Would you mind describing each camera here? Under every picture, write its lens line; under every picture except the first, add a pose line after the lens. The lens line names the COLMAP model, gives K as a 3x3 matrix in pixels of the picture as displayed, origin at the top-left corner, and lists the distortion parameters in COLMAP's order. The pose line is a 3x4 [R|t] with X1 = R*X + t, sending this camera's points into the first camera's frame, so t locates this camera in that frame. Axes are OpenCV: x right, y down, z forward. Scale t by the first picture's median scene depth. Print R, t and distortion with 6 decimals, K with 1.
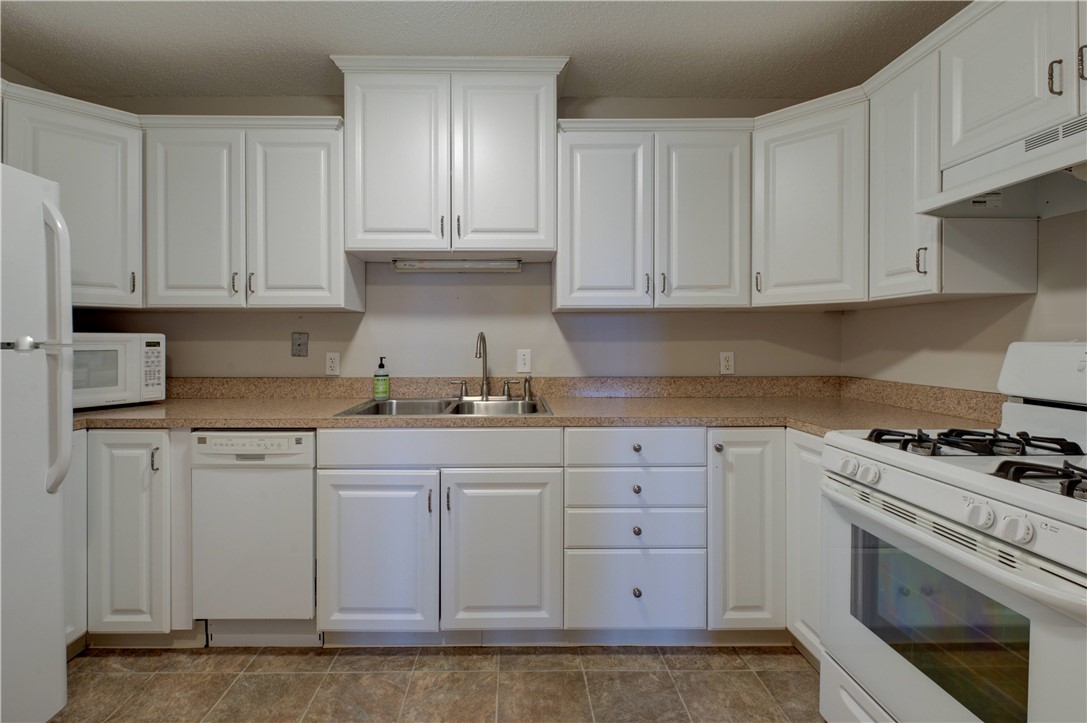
lens RADIAL K [[497.9, 0, 546.2], [0, 497.9, 344.6], [0, 0, 1]] dist [0.000284, 0.000402]
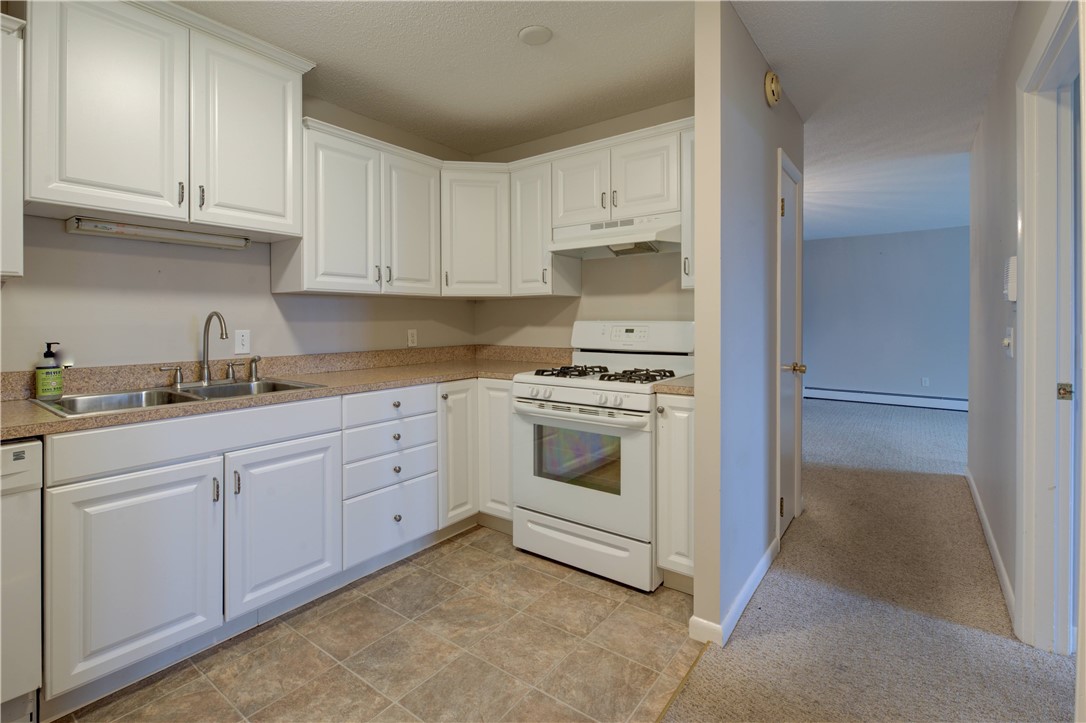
lens RADIAL K [[503.3, 0, 550.2], [0, 503.3, 321.1], [0, 0, 1]] dist [0.000036, -0.001565]
pose [[0.593344, -0.001407, 0.804948, -0.615595], [0.009975, 0.999935, -0.005605, 0.004799], [-0.804887, 0.011355, 0.593319, -0.083611]]
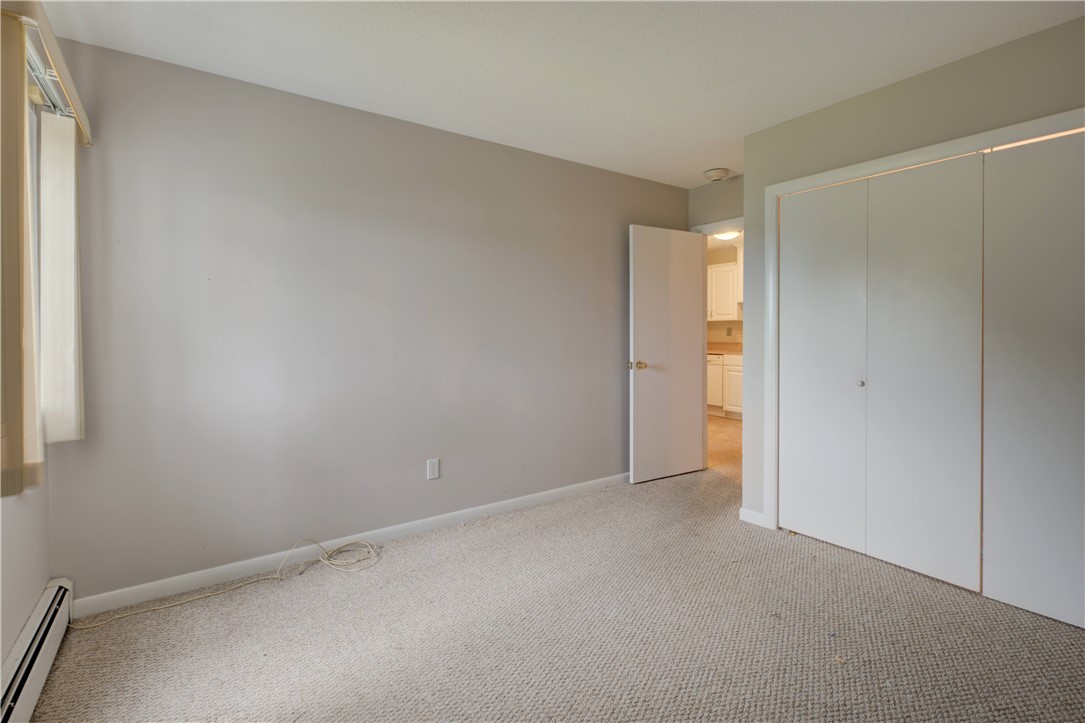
lens RADIAL K [[502.8, 0, 549.7], [0, 502.8, 321.1], [0, 0, 1]] dist [0.000036, -0.001565]
pose [[0.580420, 0.000162, -0.814317, 1.821921], [-0.010845, 0.999913, -0.007530, -0.039426], [0.814245, 0.013202, 0.580371, -2.212223]]
